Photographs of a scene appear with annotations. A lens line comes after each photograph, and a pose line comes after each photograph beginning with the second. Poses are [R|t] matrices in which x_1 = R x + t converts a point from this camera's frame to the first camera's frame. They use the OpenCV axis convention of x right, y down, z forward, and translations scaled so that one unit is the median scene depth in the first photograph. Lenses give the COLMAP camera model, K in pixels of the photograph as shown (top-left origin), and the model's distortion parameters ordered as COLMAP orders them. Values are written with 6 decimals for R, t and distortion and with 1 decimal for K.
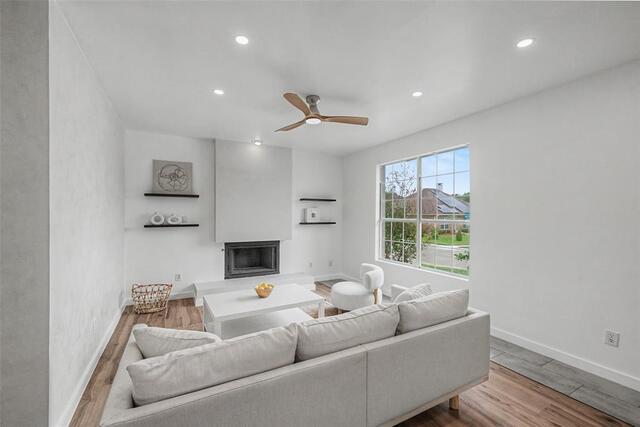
lens RADIAL K [[273.4, 0, 304.2], [0, 273.4, 215.6], [0, 0, 1]] dist [-0.000611, -0.000044]
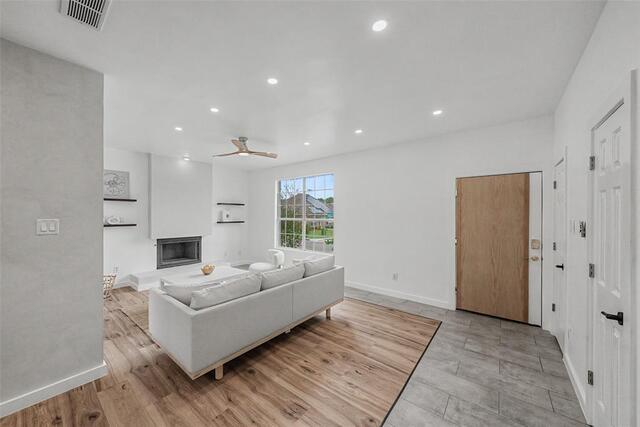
lens RADIAL K [[253.6, 0, 278.7], [0, 253.6, 215.8], [0, 0, 1]] dist [-0.002014, -0.000110]
pose [[0.941183, -0.002564, 0.337887, -0.172931], [0.002079, 0.999996, 0.001799, -0.005173], [-0.337890, -0.000990, 0.941185, -0.254086]]
